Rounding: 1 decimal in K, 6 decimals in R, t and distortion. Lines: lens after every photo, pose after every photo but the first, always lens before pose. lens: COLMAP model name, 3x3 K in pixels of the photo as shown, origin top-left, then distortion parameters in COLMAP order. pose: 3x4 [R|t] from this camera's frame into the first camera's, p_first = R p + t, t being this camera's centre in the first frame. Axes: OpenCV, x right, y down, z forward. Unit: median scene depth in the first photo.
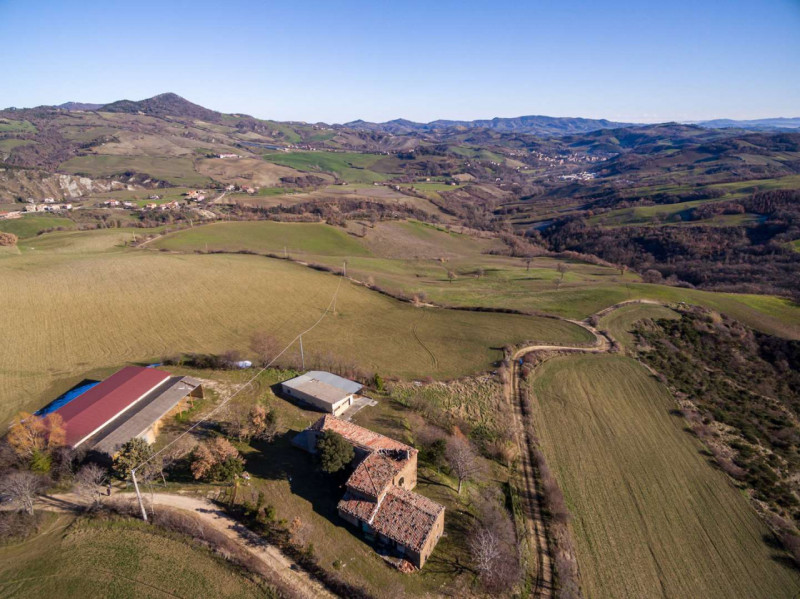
lens RADIAL K [[447.9, 0, 400.0], [0, 447.9, 299.5], [0, 0, 1]] dist [0.006969, 0.002638]
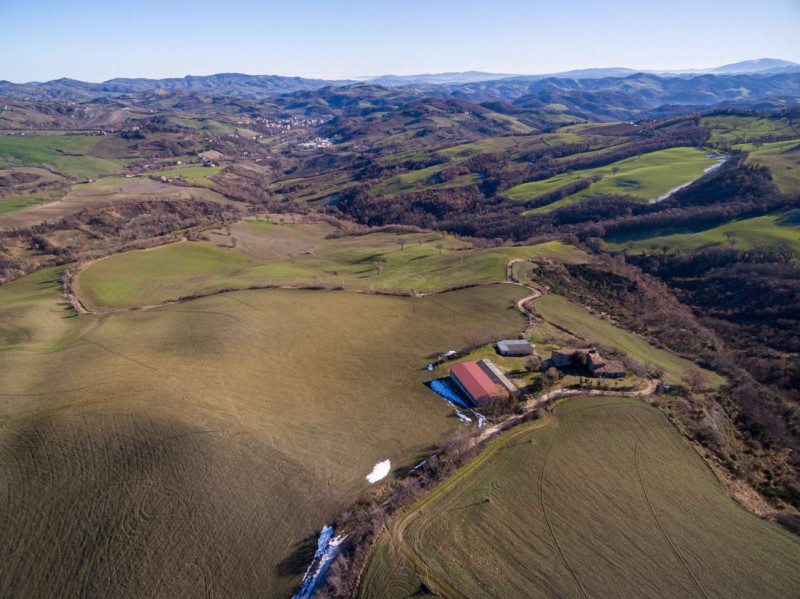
lens RADIAL K [[444.0, 0, 400.0], [0, 444.0, 299.5], [0, 0, 1]] dist [0.000441, 0.000853]
pose [[0.820016, -0.261634, 0.509040, -0.182826], [0.216631, 0.965112, 0.147072, -0.049549], [-0.529759, -0.010328, 0.848085, -0.054354]]
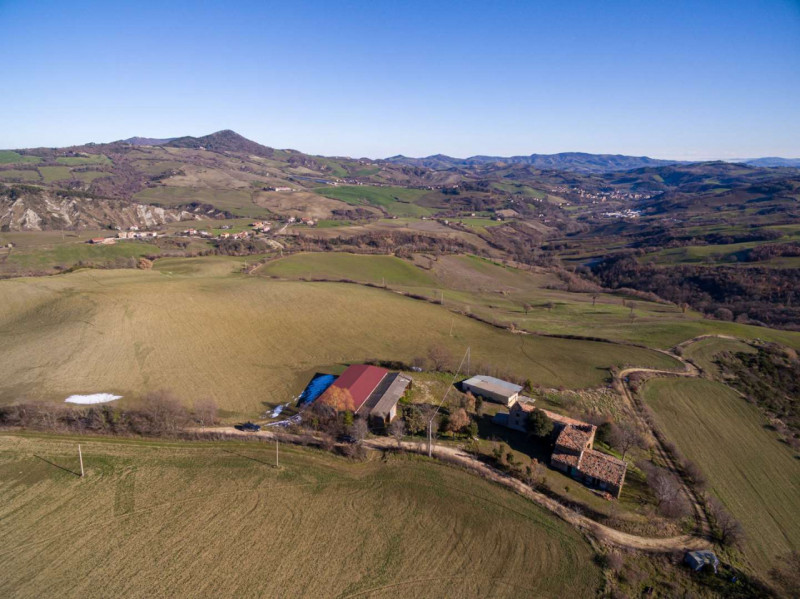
lens RADIAL K [[447.9, 0, 400.0], [0, 447.9, 299.5], [0, 0, 1]] dist [0.006969, 0.002638]
pose [[0.996785, 0.032485, -0.073238, -0.040385], [-0.037437, 0.997031, -0.067294, 0.004416], [0.070834, 0.069820, 0.995042, -0.040205]]
